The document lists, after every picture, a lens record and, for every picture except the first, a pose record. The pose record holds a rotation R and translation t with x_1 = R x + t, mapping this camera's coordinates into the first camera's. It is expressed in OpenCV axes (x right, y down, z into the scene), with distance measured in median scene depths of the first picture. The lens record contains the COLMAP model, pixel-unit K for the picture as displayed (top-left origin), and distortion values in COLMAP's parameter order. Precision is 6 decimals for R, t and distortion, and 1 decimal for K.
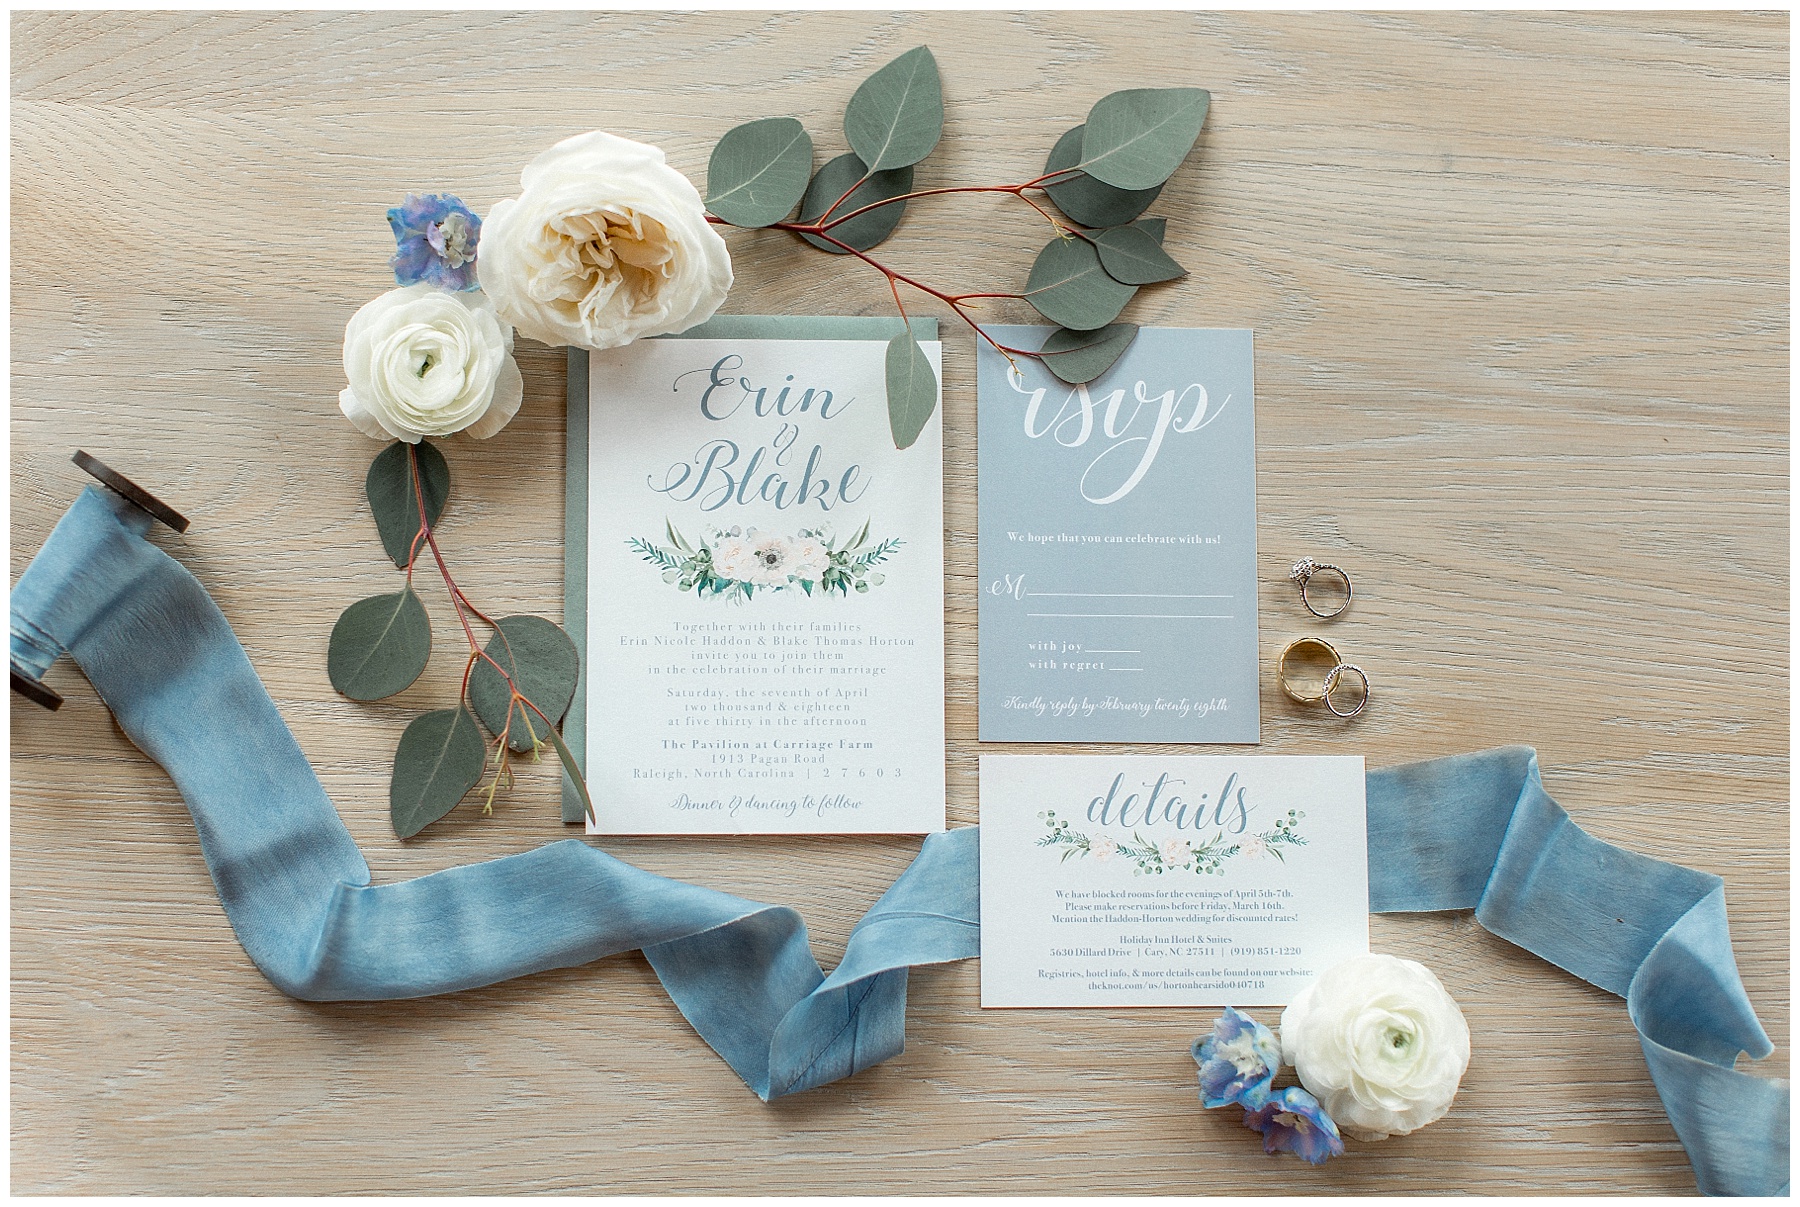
lens RADIAL K [[3310.6, 0, 890.1], [0, 3310.6, 600.6], [0, 0, 1]] dist [0.000842, 0.000000]
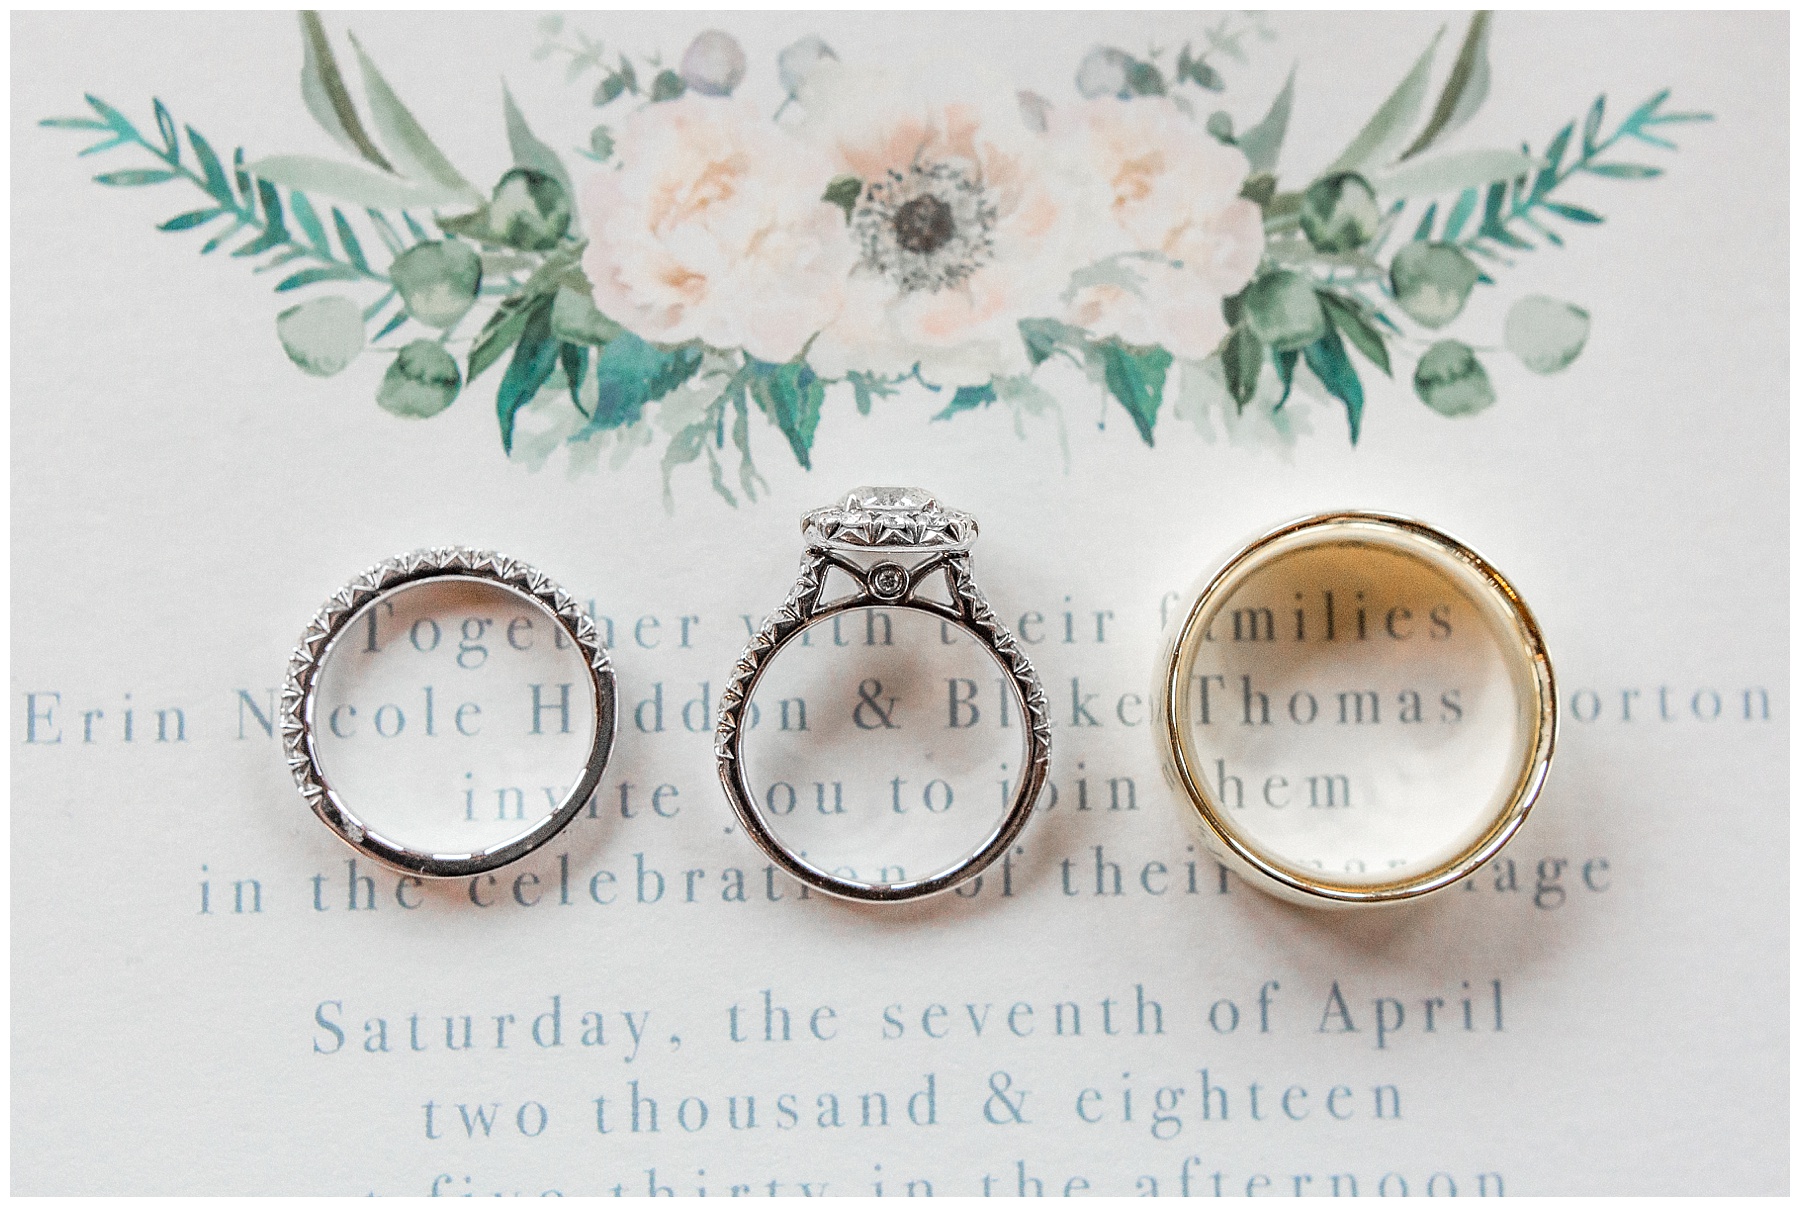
lens RADIAL K [[3310.6, 0, 902.2], [0, 3310.6, 604.2], [0, 0, 1]] dist [0.000842, 0.000000]
pose [[0.999749, -0.013853, -0.017614, -0.030291], [0.013947, 0.999889, 0.005254, 0.005437], [0.017539, -0.005498, 0.999831, 0.732194]]
